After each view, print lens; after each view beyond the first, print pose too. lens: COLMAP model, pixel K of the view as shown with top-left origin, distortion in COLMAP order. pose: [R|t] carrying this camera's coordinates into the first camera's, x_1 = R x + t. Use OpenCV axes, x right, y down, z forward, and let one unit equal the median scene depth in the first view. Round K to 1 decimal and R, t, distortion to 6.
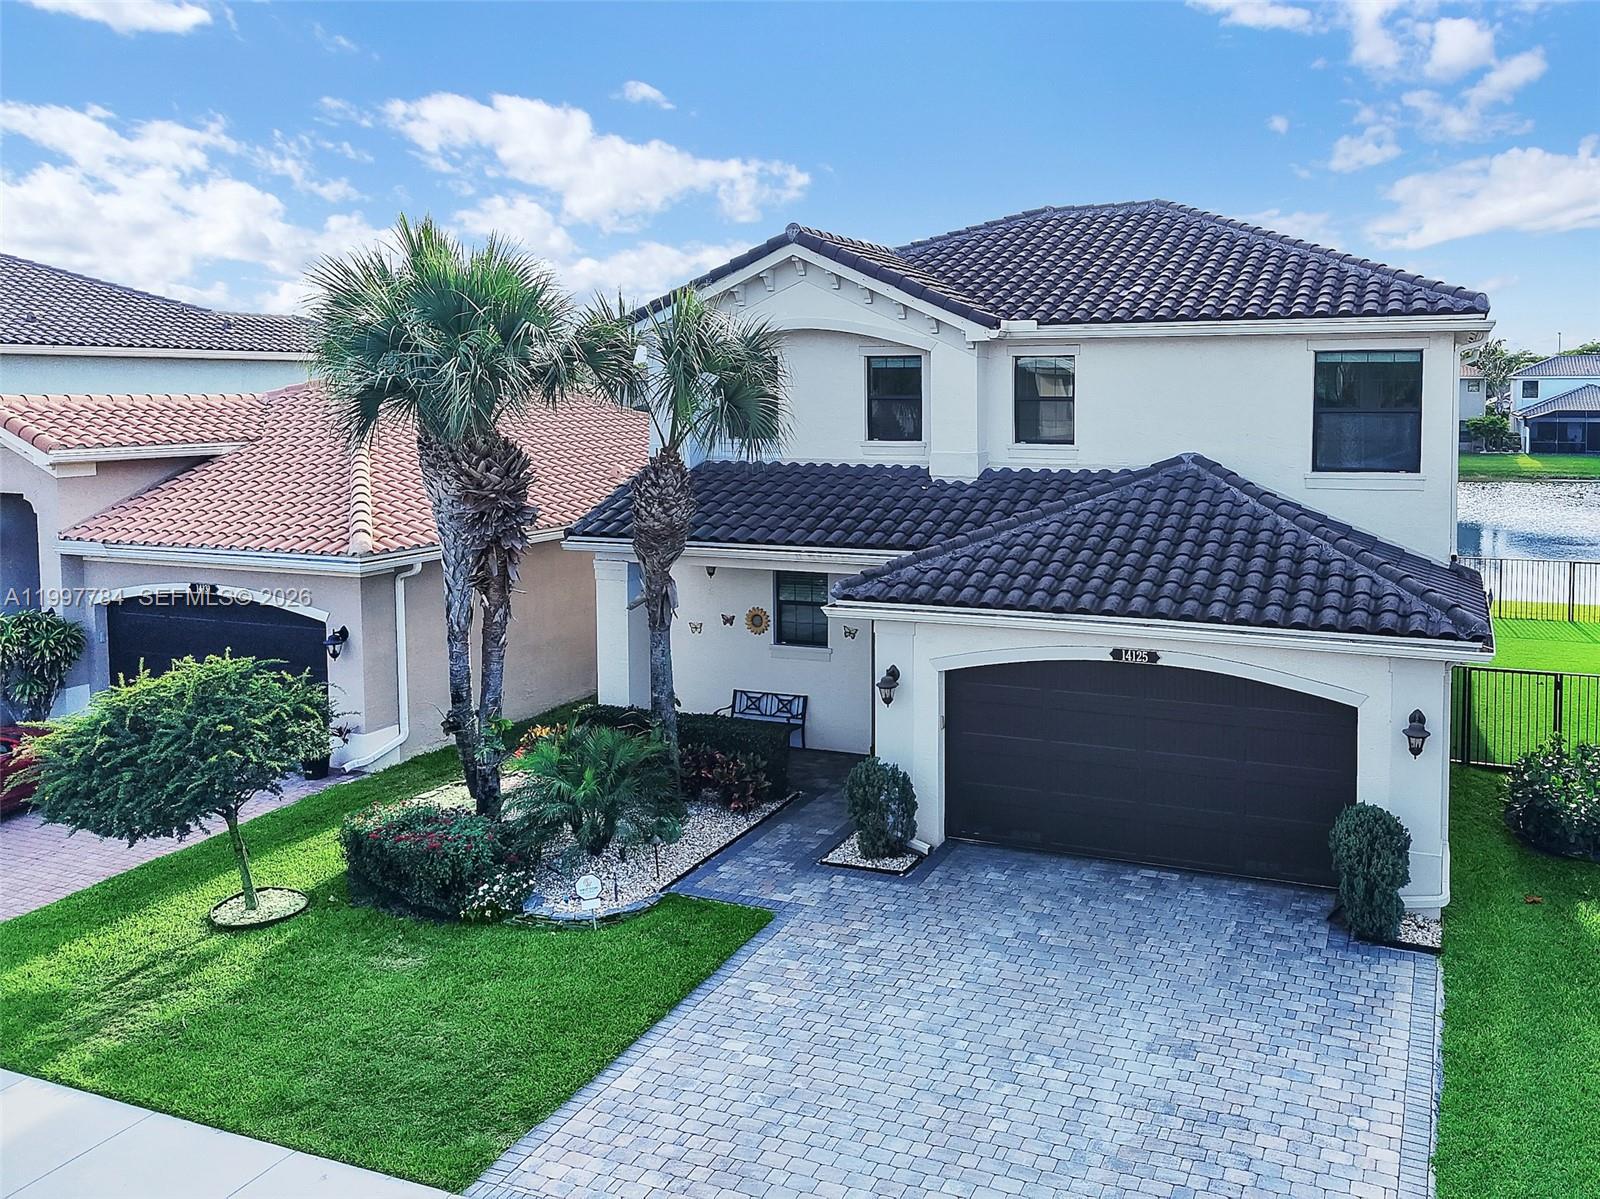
lens RADIAL K [[1317.0, 0, 941.3], [0, 1317.0, 423.6], [0, 0, 1]] dist [-0.001723, -0.010027]
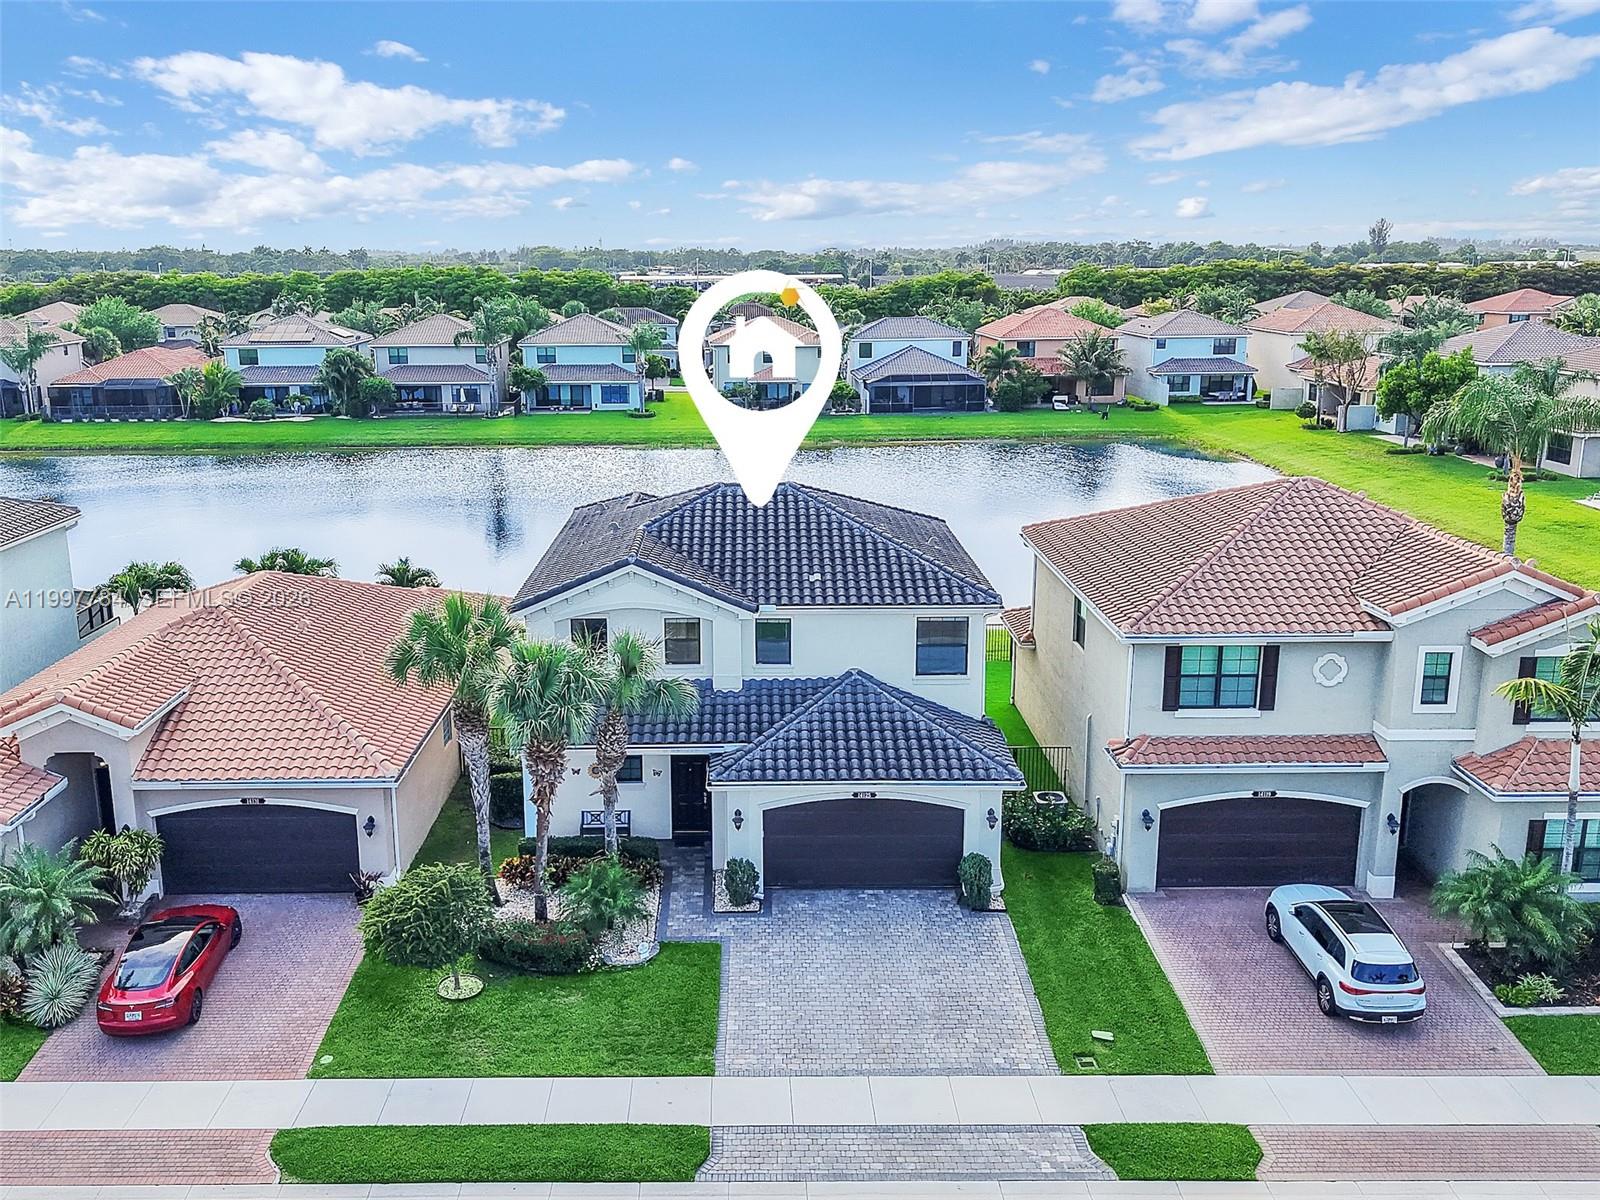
lens RADIAL K [[1405.7, 0, 742.4], [0, 1405.7, 531.1], [0, 0, 1]] dist [0.016345, -0.009133]
pose [[0.932980, -0.074933, 0.352041, -0.736561], [0.017581, 0.986409, 0.163368, -0.565955], [-0.359498, -0.146230, 0.921617, -0.868624]]
